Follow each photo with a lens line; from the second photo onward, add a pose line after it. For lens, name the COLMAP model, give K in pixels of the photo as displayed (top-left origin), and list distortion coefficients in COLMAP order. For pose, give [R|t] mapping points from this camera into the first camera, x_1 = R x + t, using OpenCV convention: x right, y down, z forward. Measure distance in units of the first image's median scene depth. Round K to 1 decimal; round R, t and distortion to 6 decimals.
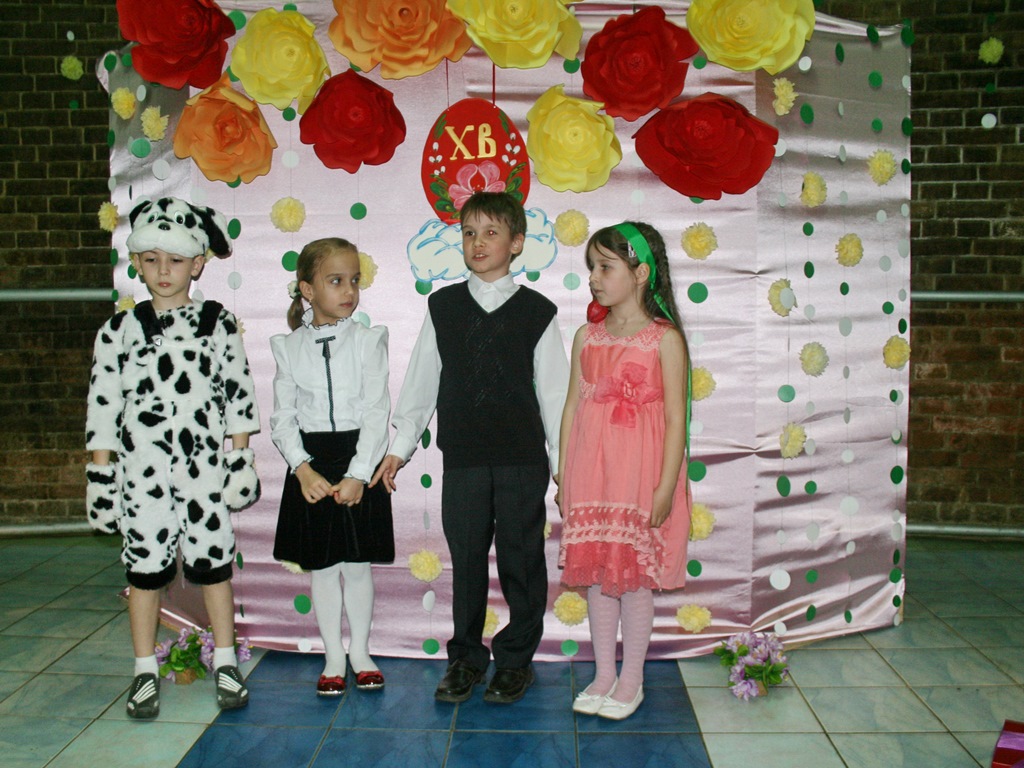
lens RADIAL K [[1047.4, 0, 486.3], [0, 1047.4, 395.9], [0, 0, 1]] dist [-0.156968, 0.135390]
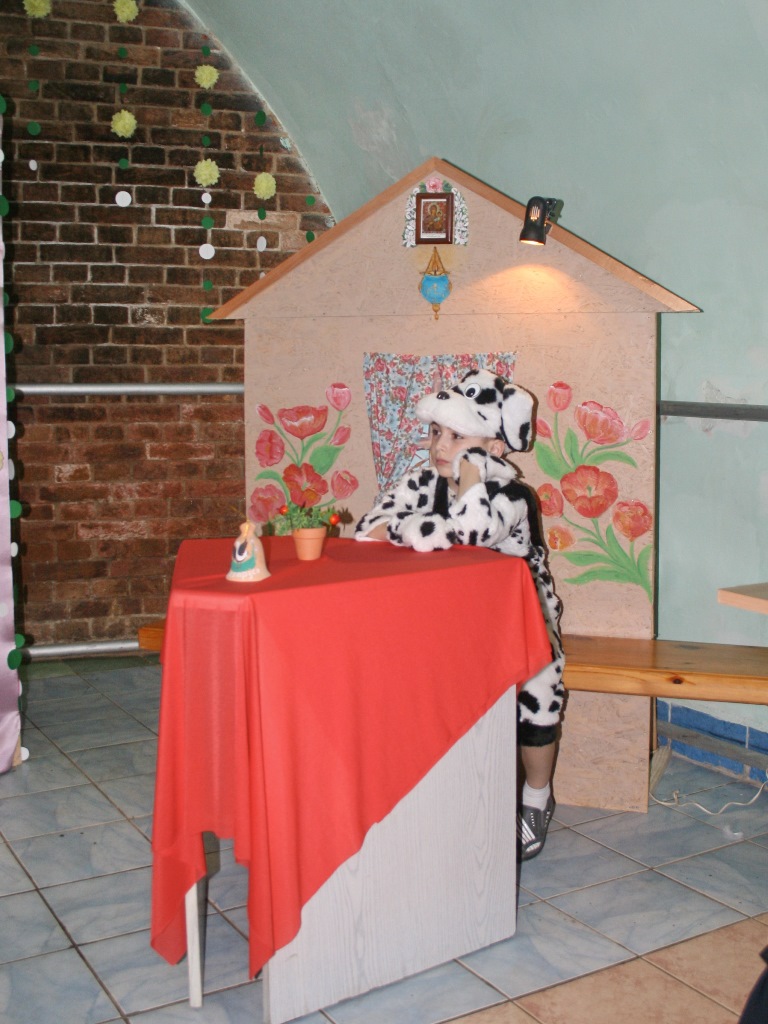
lens RADIAL K [[1211.8, 0, 415.7], [0, 1211.8, 445.2], [0, 0, 1]] dist [-0.149176, 0.107677]
pose [[0.815333, -0.031318, 0.578144, 0.077954], [0.053615, 0.998329, -0.021532, -0.010029], [-0.576504, 0.048553, 0.815650, -0.032807]]
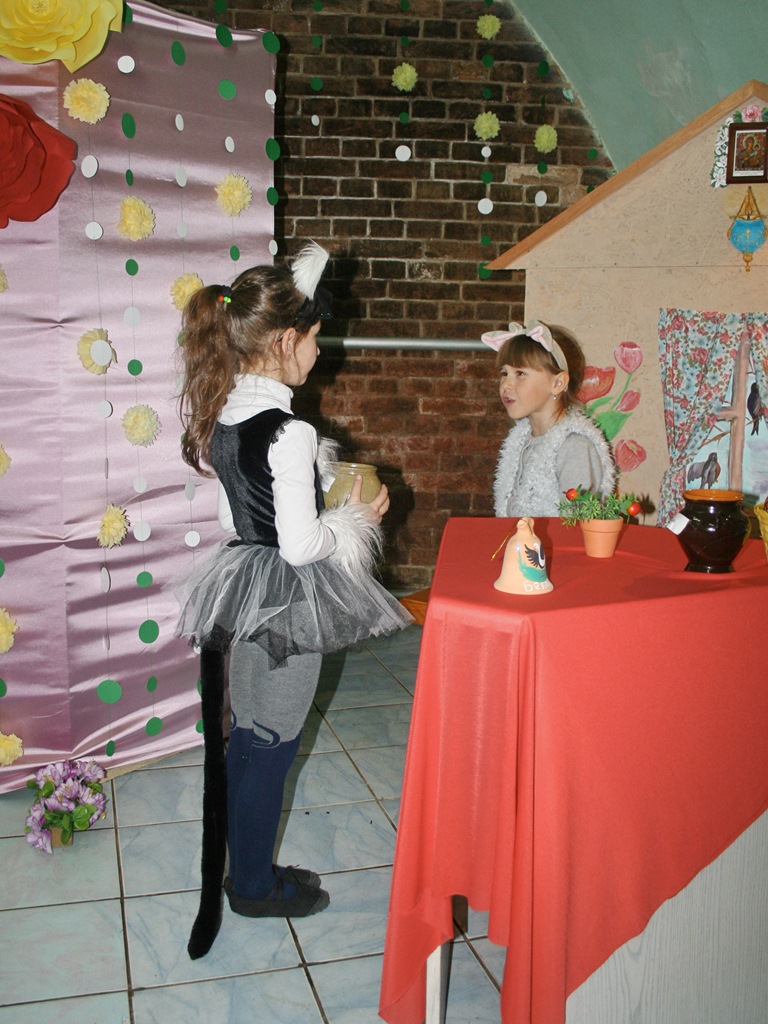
lens RADIAL K [[1068.2, 0, 359.9], [0, 1068.2, 476.9], [0, 0, 1]] dist [-0.157660, 0.139632]
pose [[0.944266, -0.027533, 0.328029, 0.137051], [0.013878, 0.998940, 0.043899, -0.019876], [-0.328890, -0.036900, 0.943647, 0.094290]]
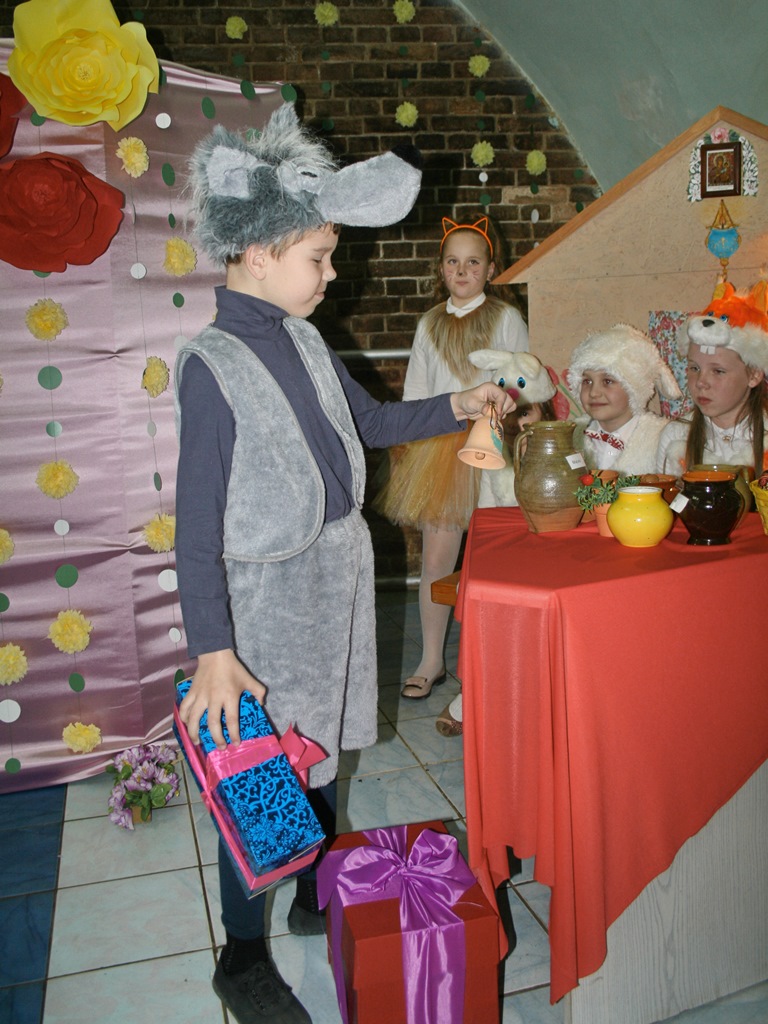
lens RADIAL K [[977.2, 0, 382.6], [0, 977.2, 444.4], [0, 0, 1]] dist [-0.158016, 0.134763]
pose [[0.940486, -0.069547, 0.332639, 0.127086], [0.068640, 0.997536, 0.014492, -0.022513], [-0.332827, 0.009202, 0.942943, 0.084128]]
